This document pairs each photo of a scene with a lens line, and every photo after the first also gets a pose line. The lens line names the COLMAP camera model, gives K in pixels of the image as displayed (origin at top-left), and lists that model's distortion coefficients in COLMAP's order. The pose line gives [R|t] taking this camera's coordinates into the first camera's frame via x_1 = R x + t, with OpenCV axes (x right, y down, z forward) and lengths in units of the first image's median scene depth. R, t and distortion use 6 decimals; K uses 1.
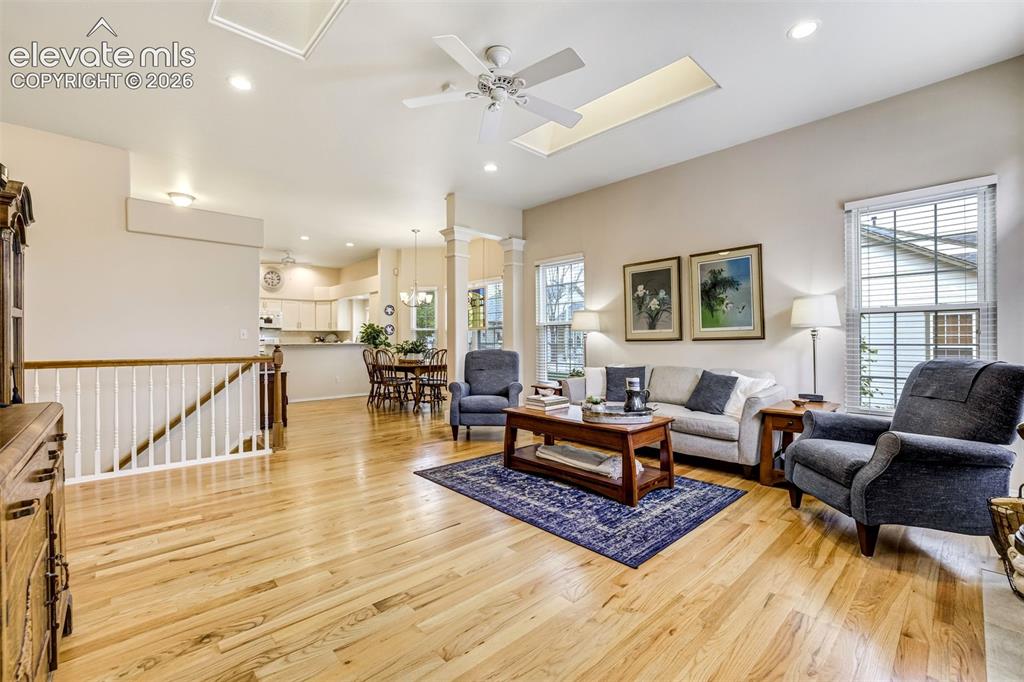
lens RADIAL K [[438.3, 0, 515.6], [0, 438.3, 342.4], [0, 0, 1]] dist [-0.016815, 0.001745]
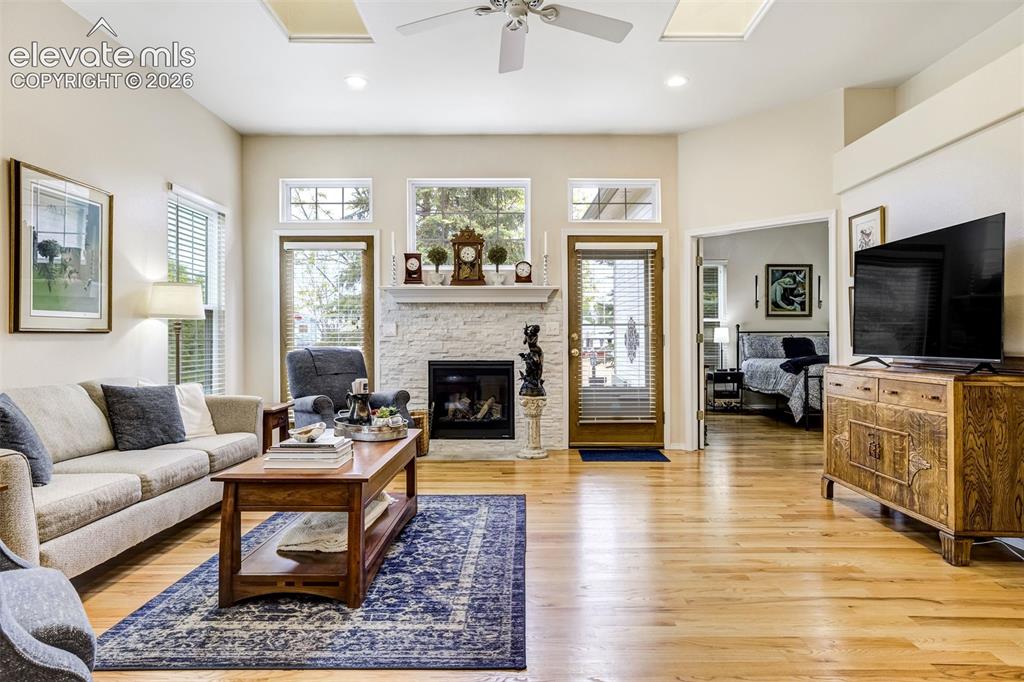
lens RADIAL K [[596.4, 0, 514.0], [0, 596.4, 337.8], [0, 0, 1]] dist [0.000797, 0.000207]
pose [[-0.720918, 0.005704, 0.692997, -0.608609], [0.009545, 0.999953, 0.001699, 0.006854], [-0.692955, 0.007839, -0.720938, 1.420768]]
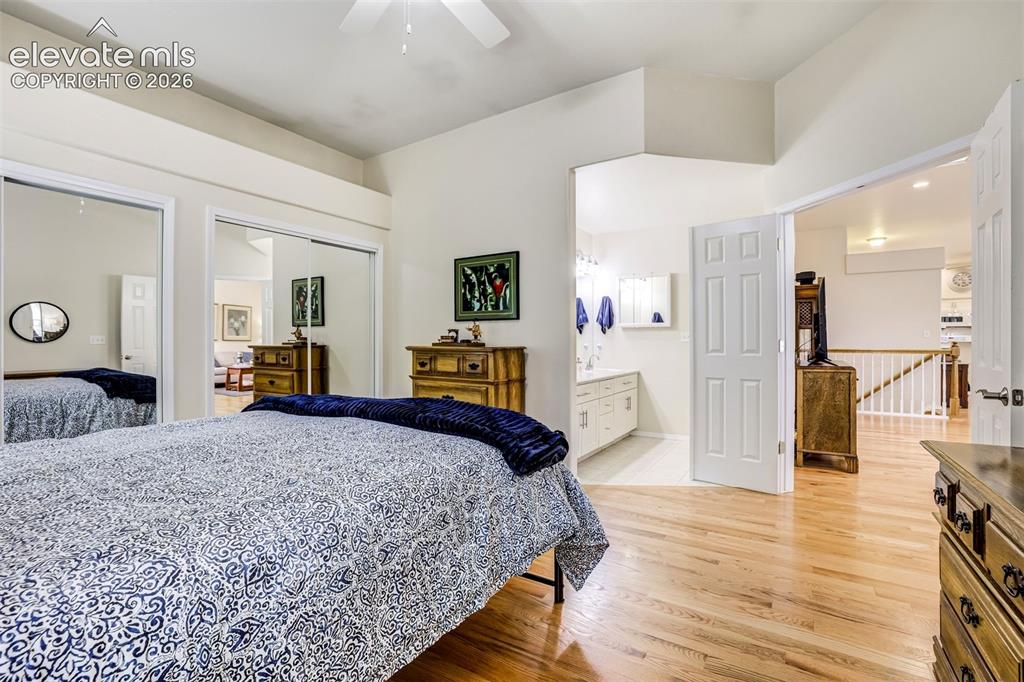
lens RADIAL K [[438.3, 0, 521.9], [0, 438.3, 347.0], [0, 0, 1]] dist [-0.016815, 0.001745]
pose [[0.263790, 0.009716, -0.964531, 0.524979], [-0.005474, 0.999948, 0.008576, 0.024127], [0.964565, 0.003017, 0.263830, -0.871853]]
